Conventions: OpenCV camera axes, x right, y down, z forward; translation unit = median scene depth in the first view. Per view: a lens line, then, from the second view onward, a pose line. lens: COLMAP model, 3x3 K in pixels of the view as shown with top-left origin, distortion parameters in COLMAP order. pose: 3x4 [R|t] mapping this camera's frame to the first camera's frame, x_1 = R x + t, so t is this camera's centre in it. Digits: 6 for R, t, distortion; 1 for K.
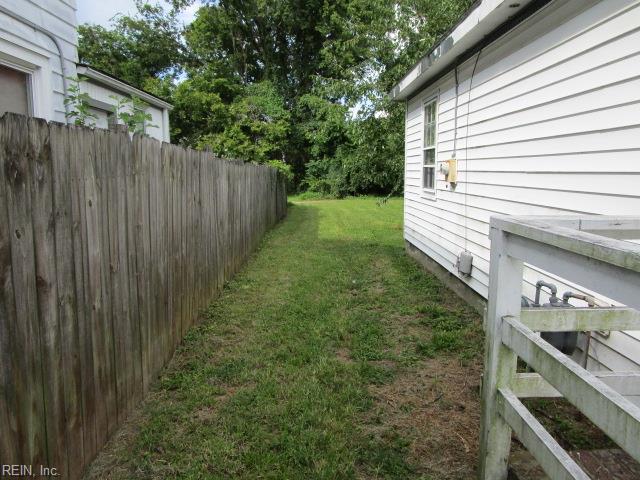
lens RADIAL K [[457.1, 0, 320.2], [0, 457.1, 242.2], [0, 0, 1]] dist [-0.038492, 0.006916]
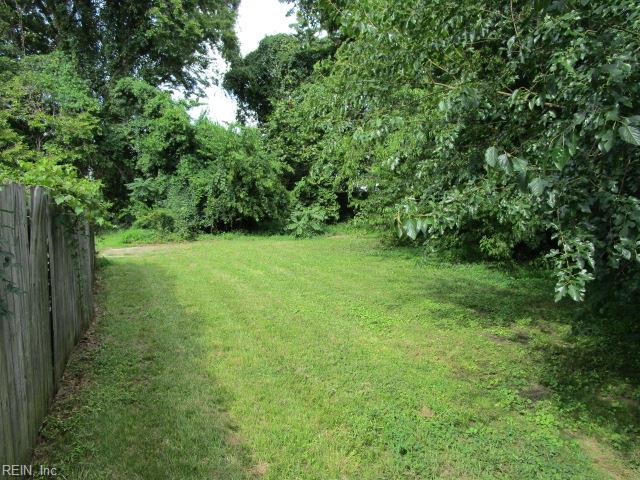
lens RADIAL K [[457.1, 0, 324.0], [0, 457.1, 237.8], [0, 0, 1]] dist [-0.038492, 0.006916]
pose [[0.924964, -0.027320, 0.379071, -0.021828], [0.049743, 0.997535, -0.049483, -0.053718], [-0.376785, 0.064627, 0.924044, 0.330474]]
